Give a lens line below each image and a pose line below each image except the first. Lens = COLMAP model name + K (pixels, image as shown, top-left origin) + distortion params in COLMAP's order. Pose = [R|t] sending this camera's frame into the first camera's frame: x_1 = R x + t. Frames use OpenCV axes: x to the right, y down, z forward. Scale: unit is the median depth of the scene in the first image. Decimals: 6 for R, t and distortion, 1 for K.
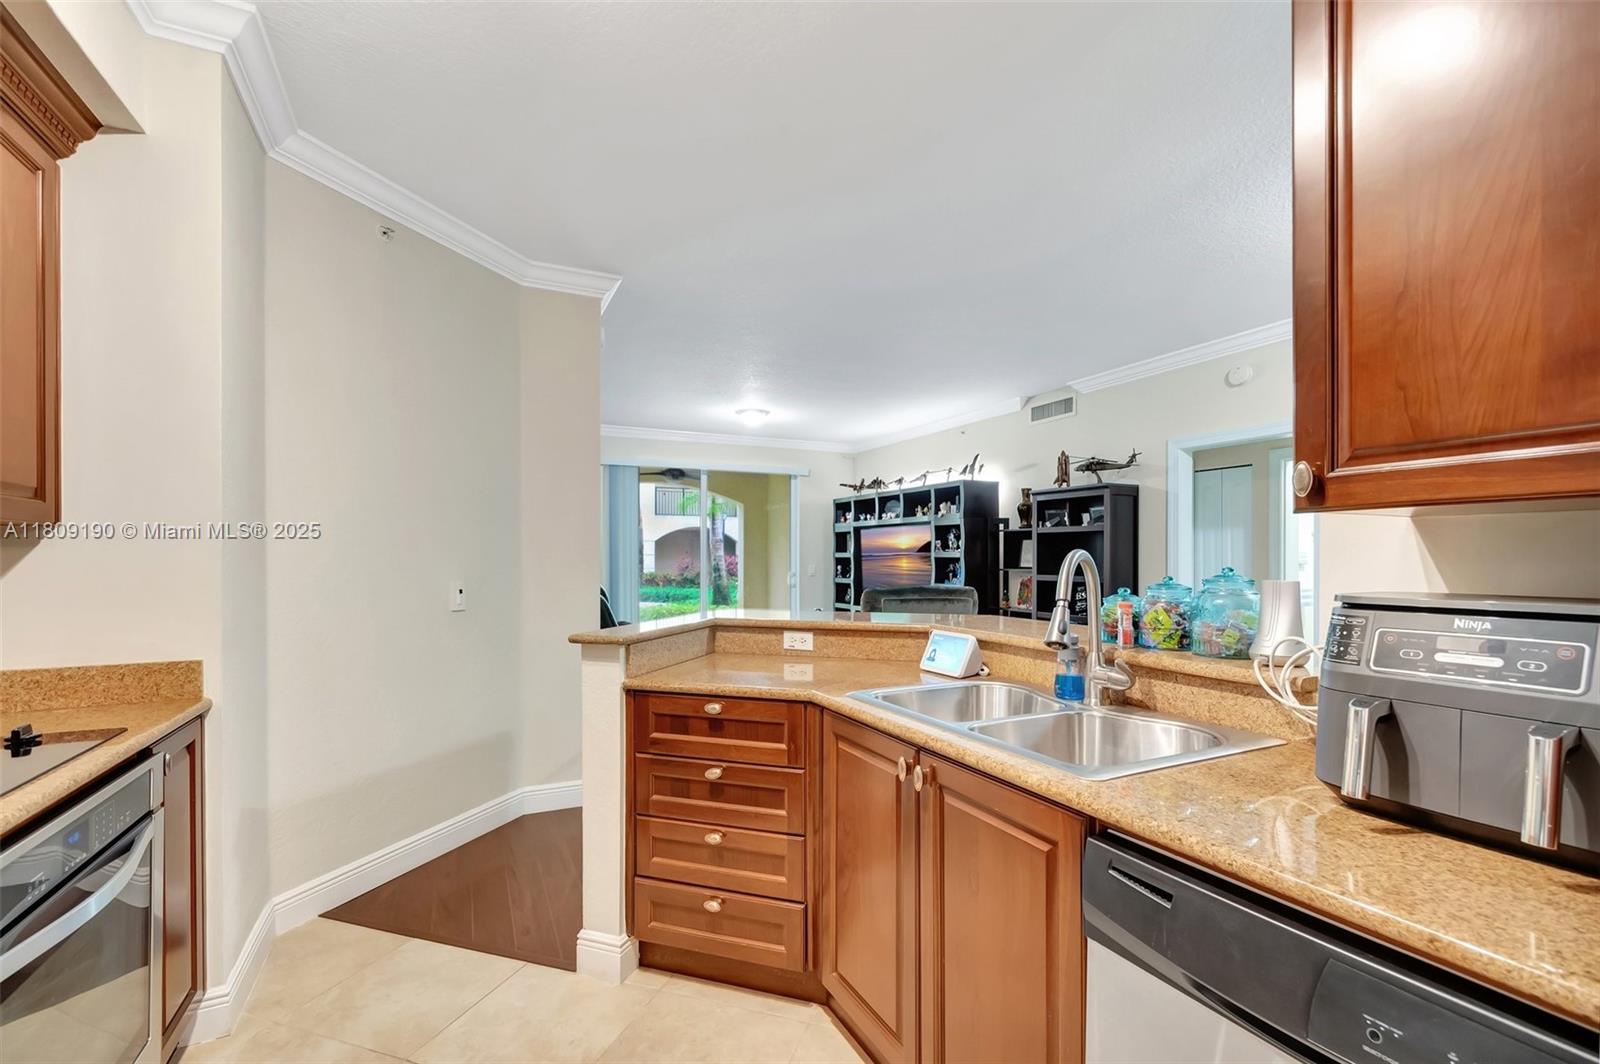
lens RADIAL K [[708.8, 0, 802.1], [0, 708.8, 561.7], [0, 0, 1]] dist [0.006769, -0.004301]
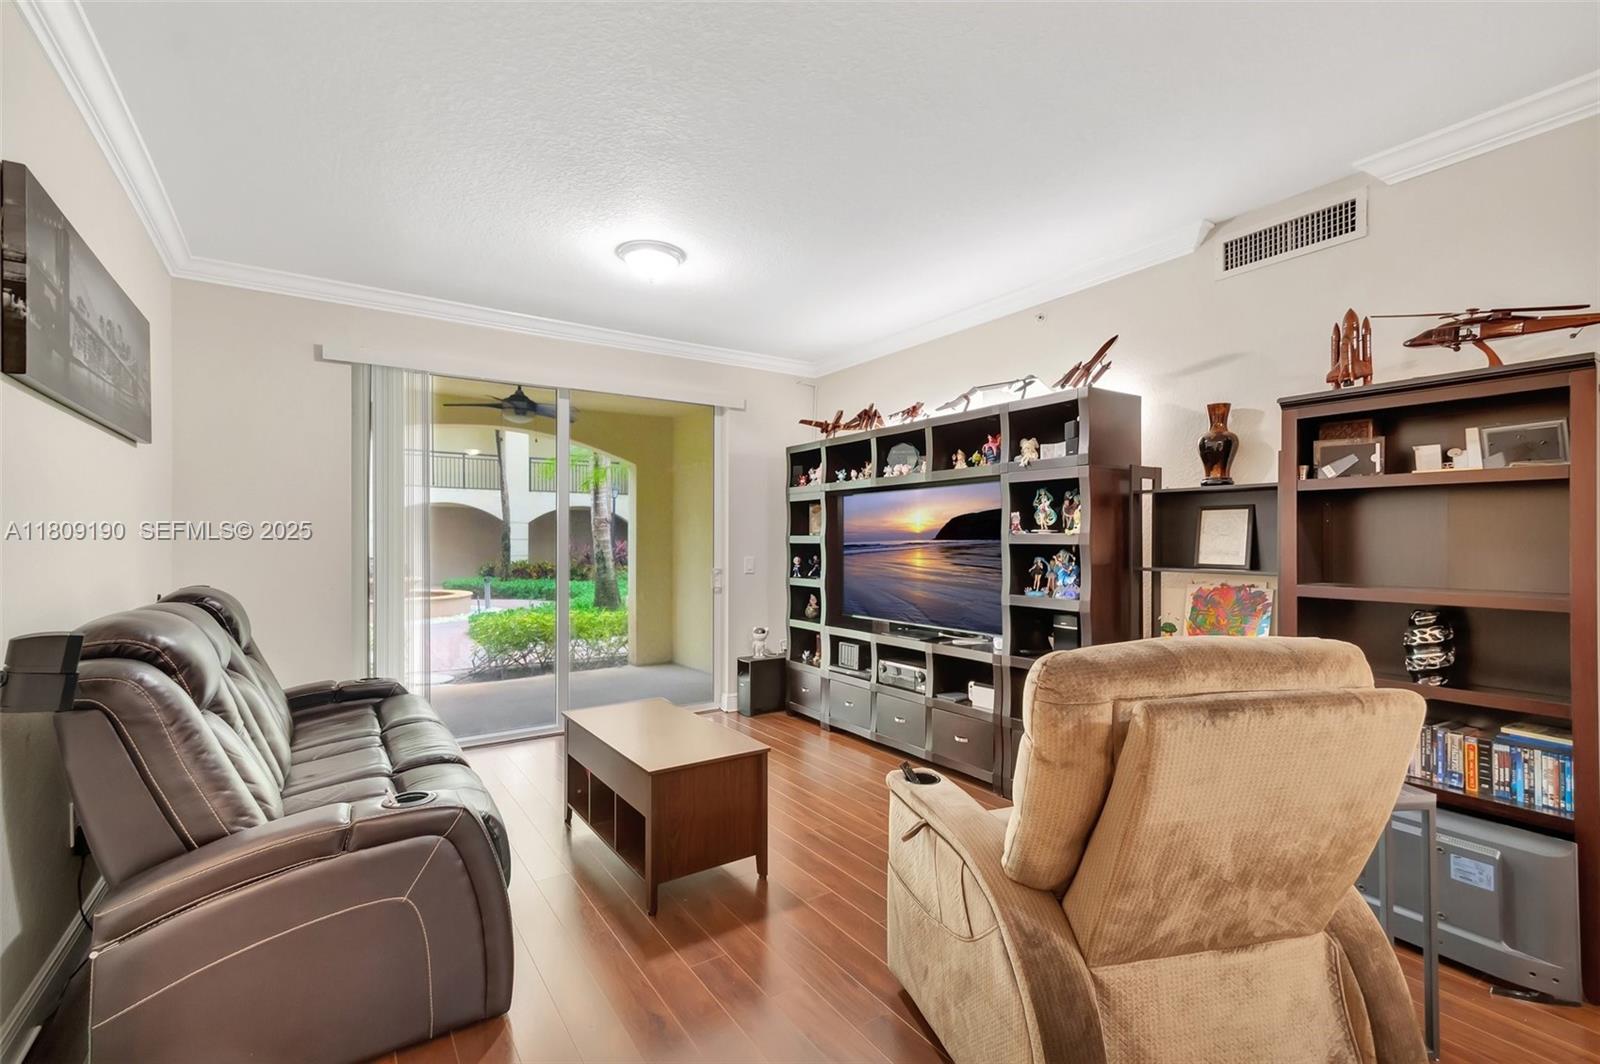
lens RADIAL K [[708.8, 0, 797.0], [0, 708.8, 544.4], [0, 0, 1]] dist [0.006769, -0.004301]
pose [[0.990451, -0.001834, 0.137849, -0.033736], [0.002166, 0.999995, -0.002261, -0.004364], [-0.137845, 0.002538, 0.990451, 0.445919]]
